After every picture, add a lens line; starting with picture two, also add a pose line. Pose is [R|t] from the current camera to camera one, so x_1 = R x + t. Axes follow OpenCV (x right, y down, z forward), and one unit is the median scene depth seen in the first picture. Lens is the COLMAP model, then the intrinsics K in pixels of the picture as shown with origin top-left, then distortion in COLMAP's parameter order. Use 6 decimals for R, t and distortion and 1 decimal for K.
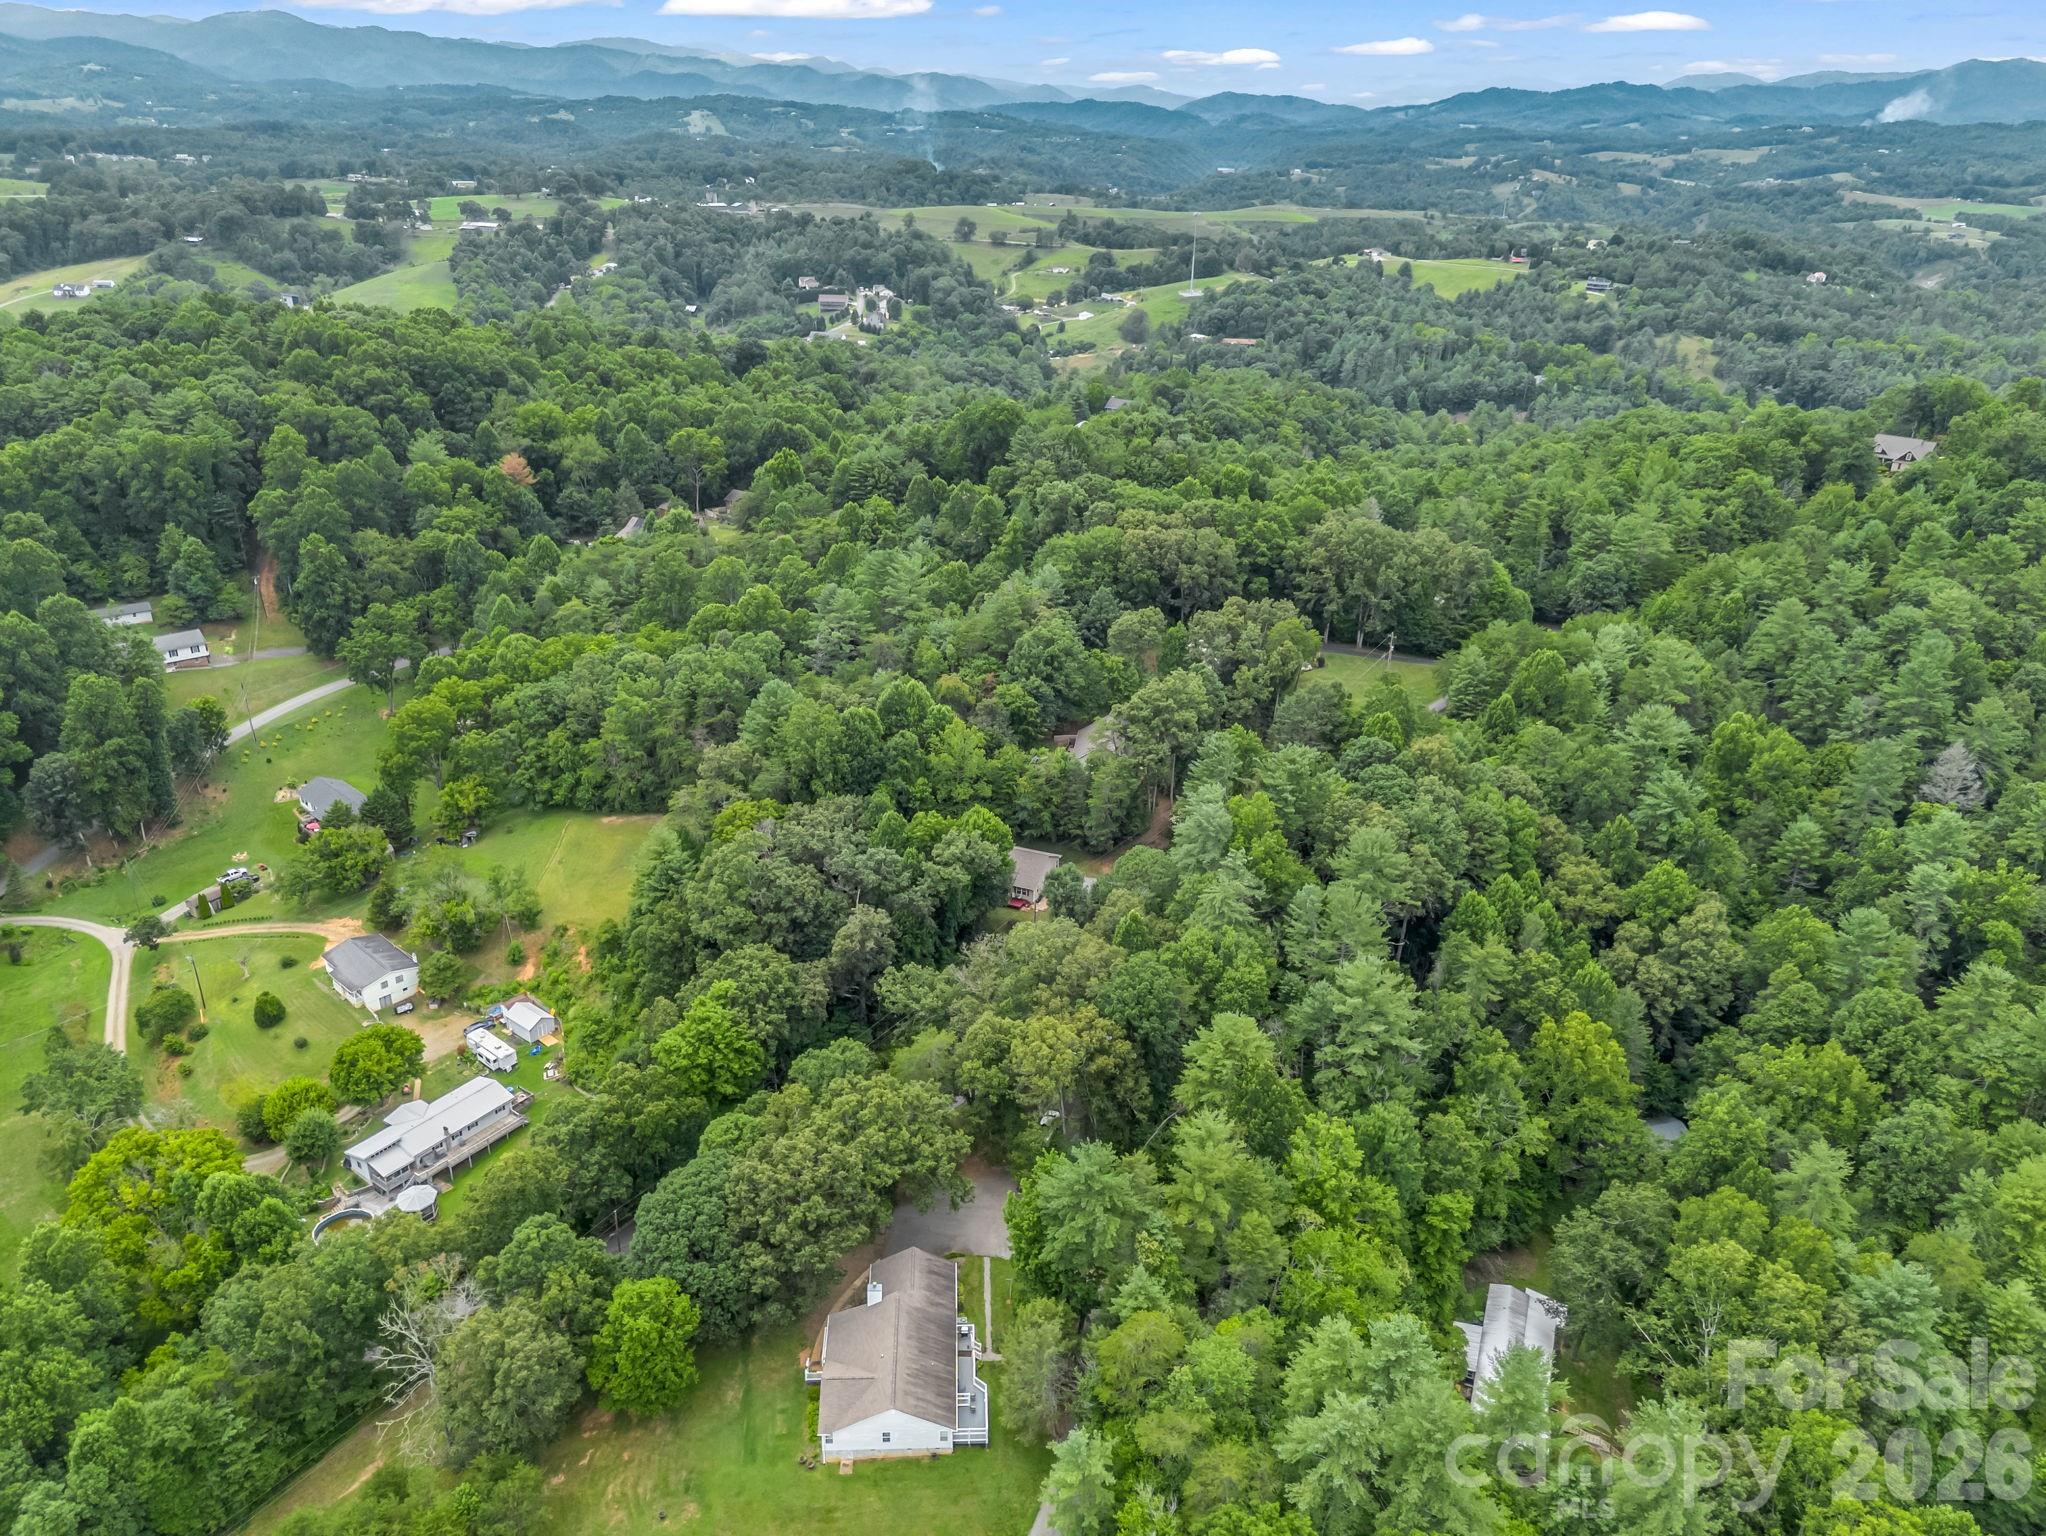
lens RADIAL K [[1483.4, 0, 1030.7], [0, 1483.4, 765.7], [0, 0, 1]] dist [0.045604, -0.031780]
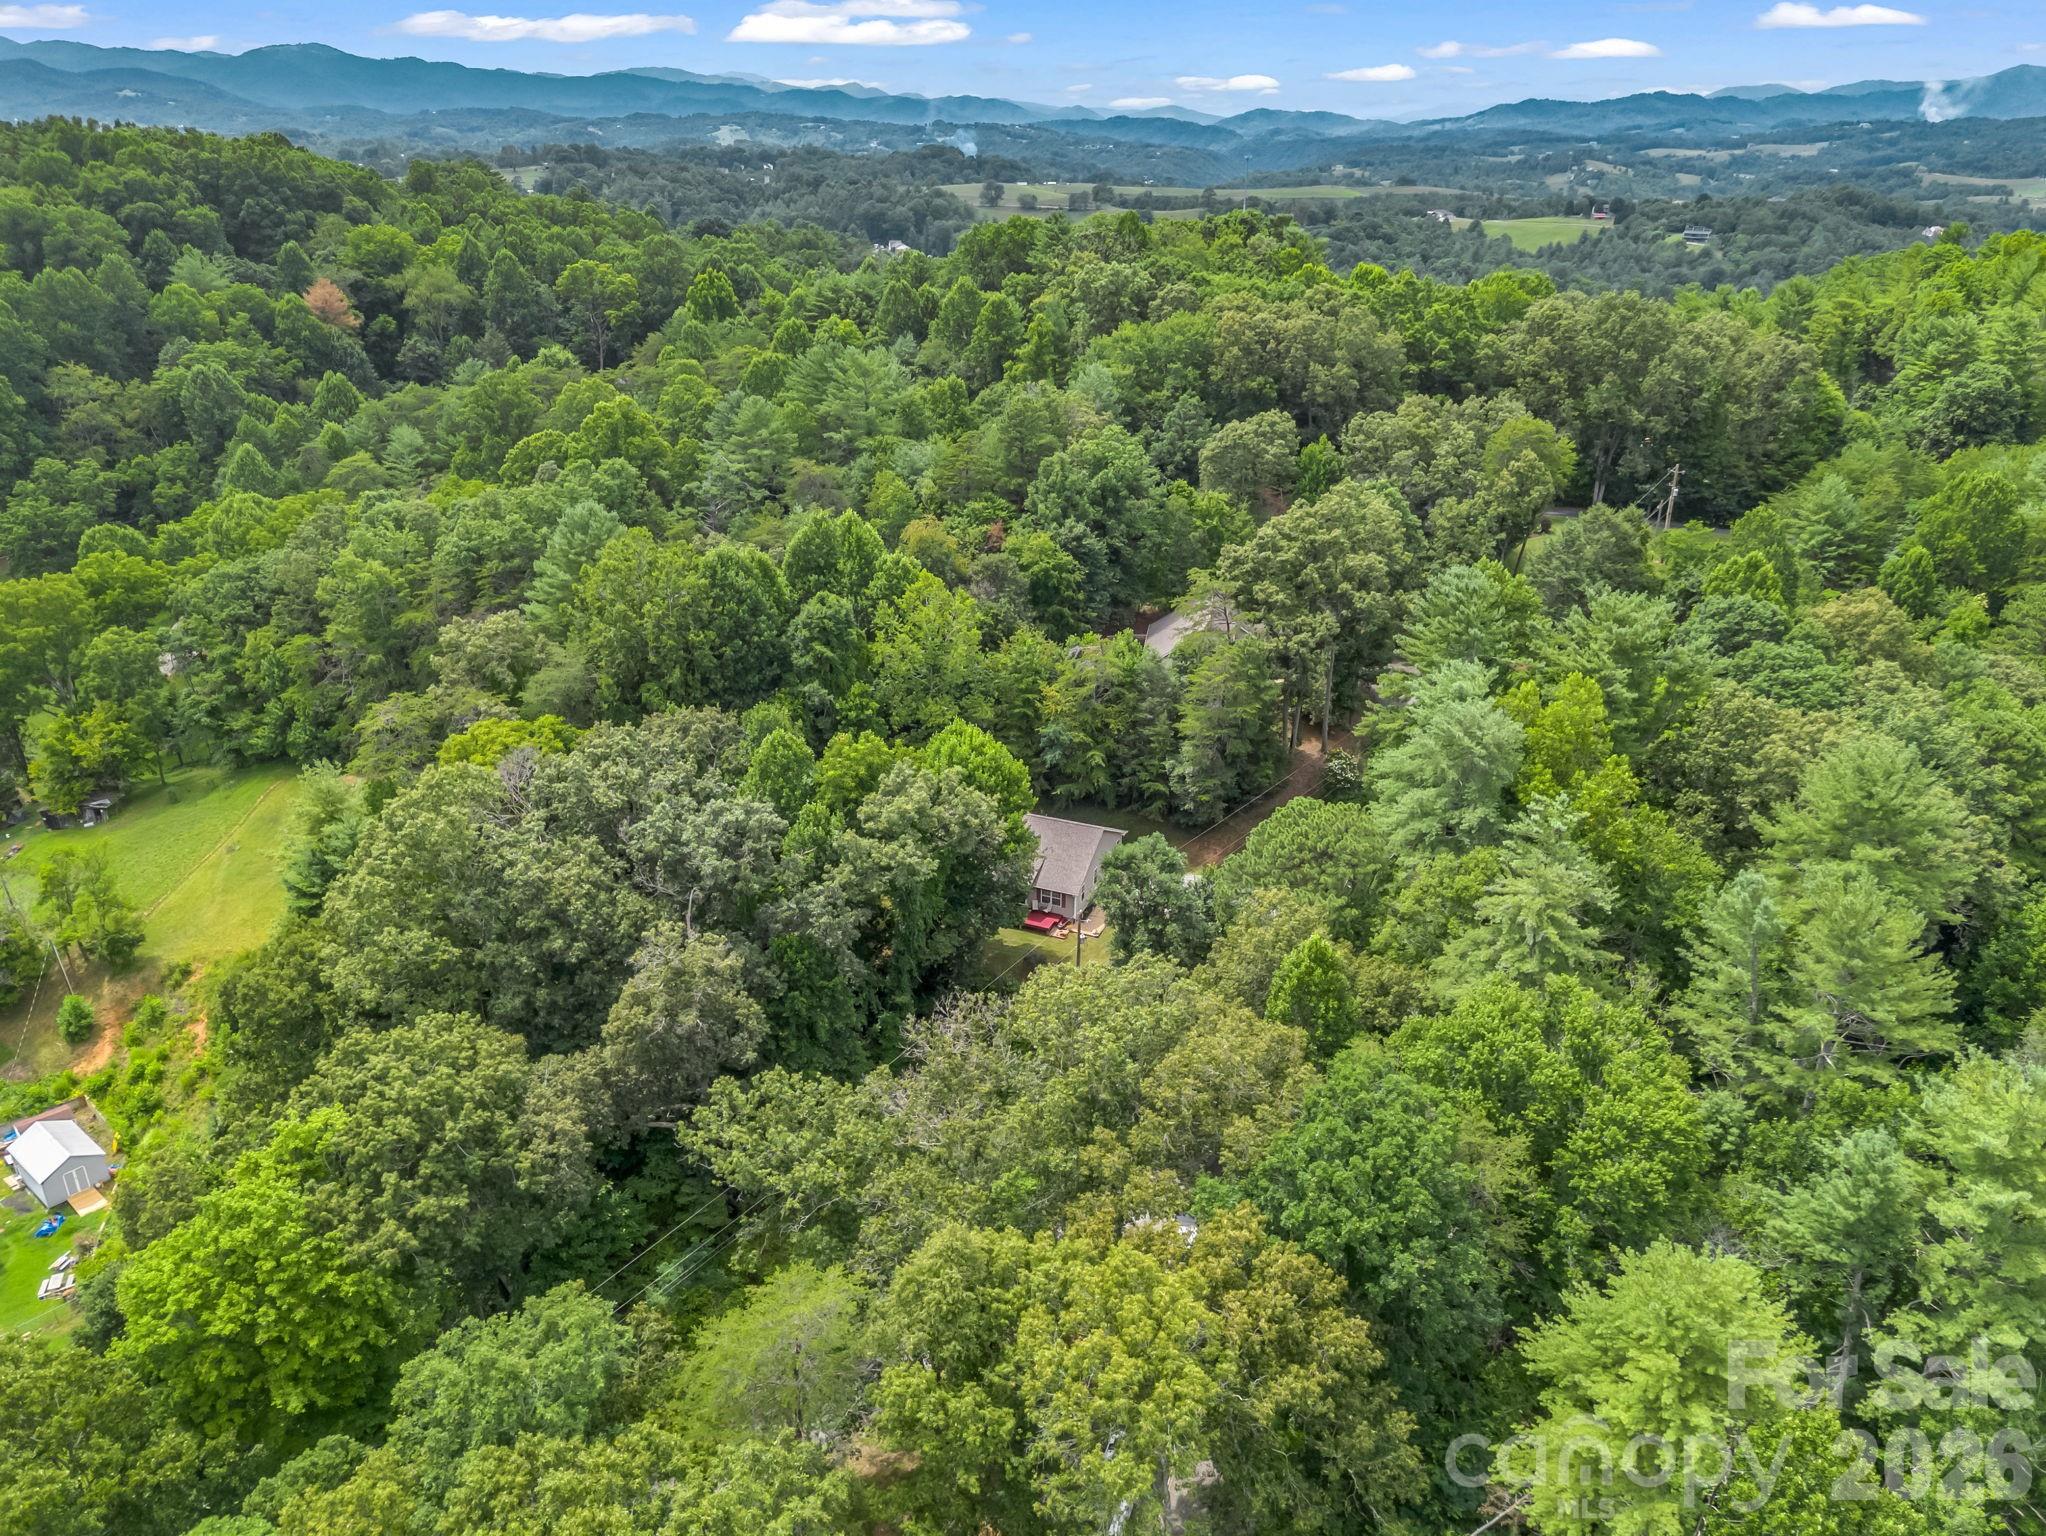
lens RADIAL K [[1483.4, 0, 1021.0], [0, 1483.4, 770.9], [0, 0, 1]] dist [0.045604, -0.031780]
pose [[0.999560, -0.004093, -0.029365, -0.001199], [0.003751, 0.999925, -0.011698, 0.040035], [0.029410, 0.011583, 0.999500, 0.416792]]
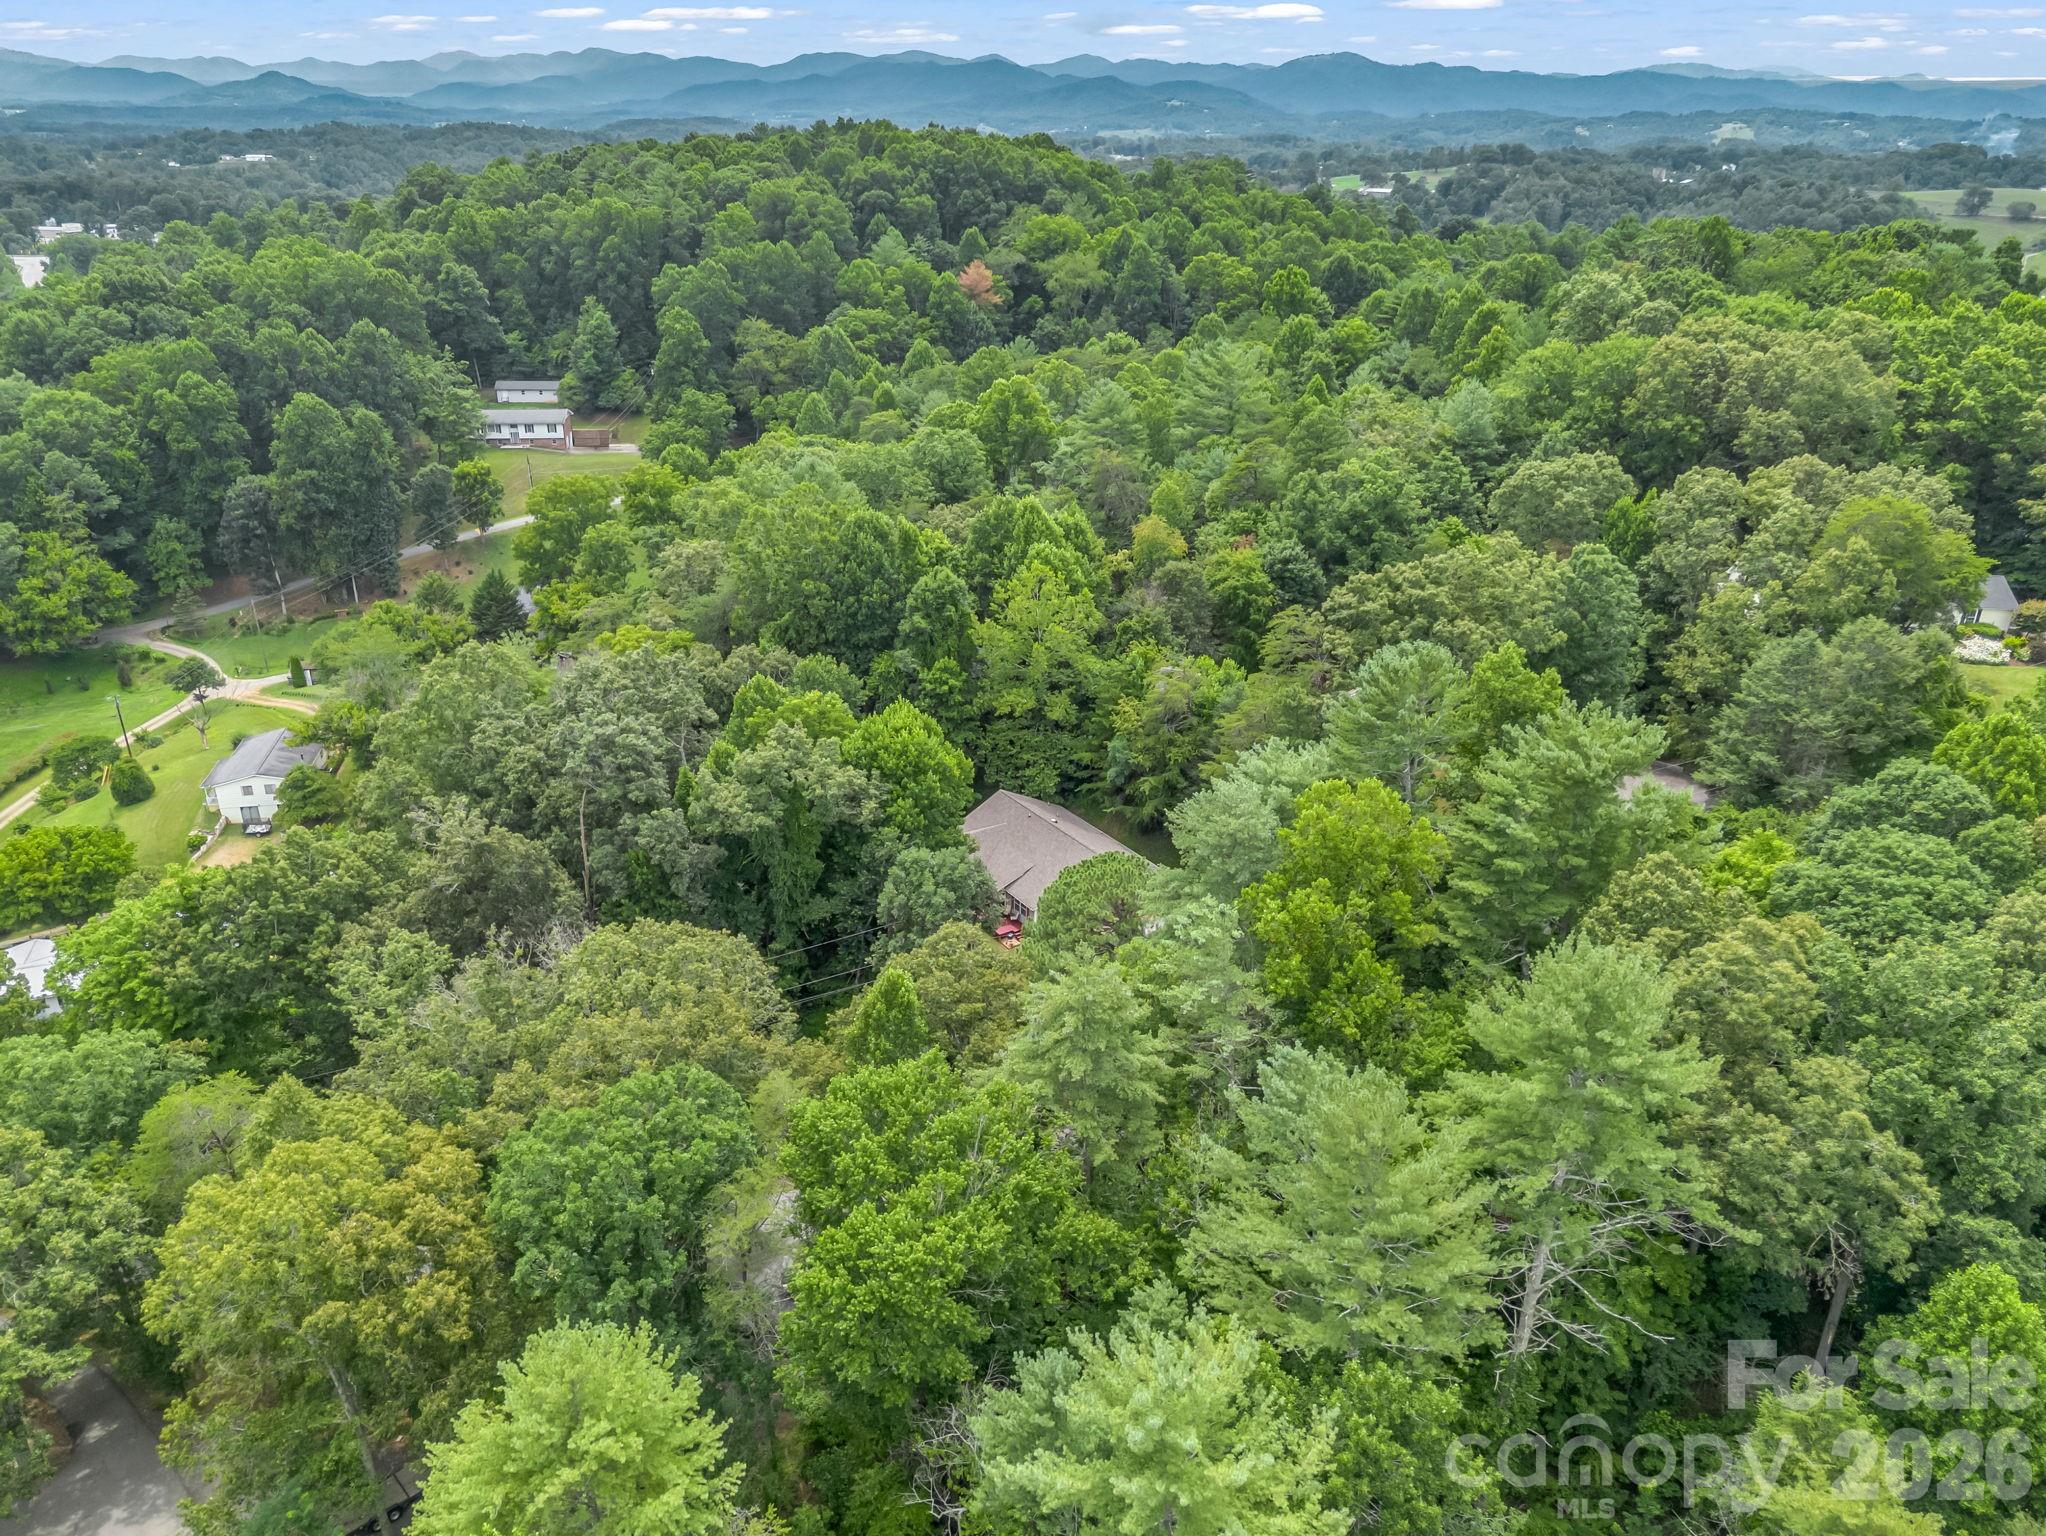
lens RADIAL K [[1483.4, 0, 1017.2], [0, 1483.4, 773.8], [0, 0, 1]] dist [0.045604, -0.031780]
pose [[0.810358, 0.219399, -0.543308, 0.215697], [-0.227869, 0.972262, 0.052747, 0.013133], [0.539811, 0.081059, 0.837875, 0.493143]]
